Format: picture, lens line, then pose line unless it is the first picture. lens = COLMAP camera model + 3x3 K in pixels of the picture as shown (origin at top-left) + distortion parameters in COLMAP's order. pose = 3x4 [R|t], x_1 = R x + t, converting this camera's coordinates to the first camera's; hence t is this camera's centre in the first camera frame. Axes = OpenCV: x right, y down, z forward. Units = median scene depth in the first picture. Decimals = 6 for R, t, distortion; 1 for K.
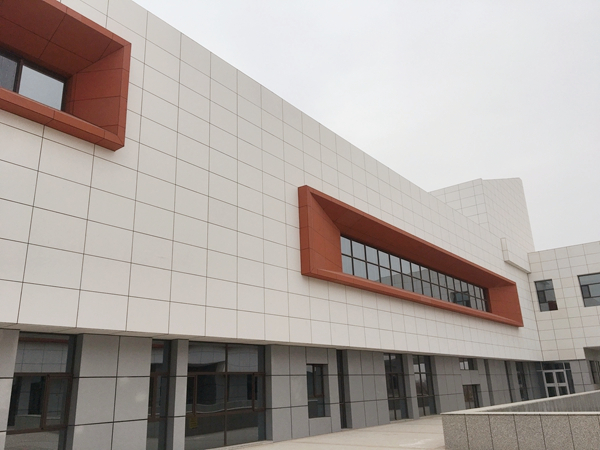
lens RADIAL K [[502.0, 0, 302.3], [0, 502.0, 222.6], [0, 0, 1]] dist [0.095397, -0.142944]
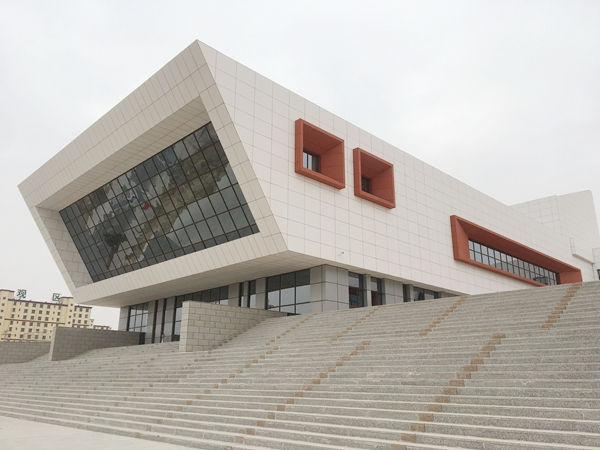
lens RADIAL K [[502.0, 0, 302.3], [0, 502.0, 222.6], [0, 0, 1]] dist [0.095397, -0.142944]
pose [[0.989646, 0.003613, -0.143483, -0.179092], [-0.001021, 0.999835, 0.018134, -0.047299], [0.143525, -0.017800, 0.989487, -0.638252]]
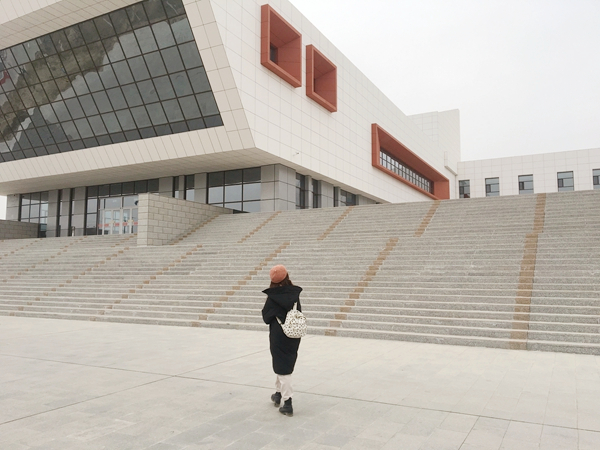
lens RADIAL K [[502.0, 0, 302.3], [0, 502.0, 222.6], [0, 0, 1]] dist [0.095397, -0.142944]
pose [[0.985345, 0.059987, 0.159675, -0.359835], [-0.092014, 0.975165, 0.201461, -0.039055], [-0.143625, -0.213201, 0.966394, -0.645021]]
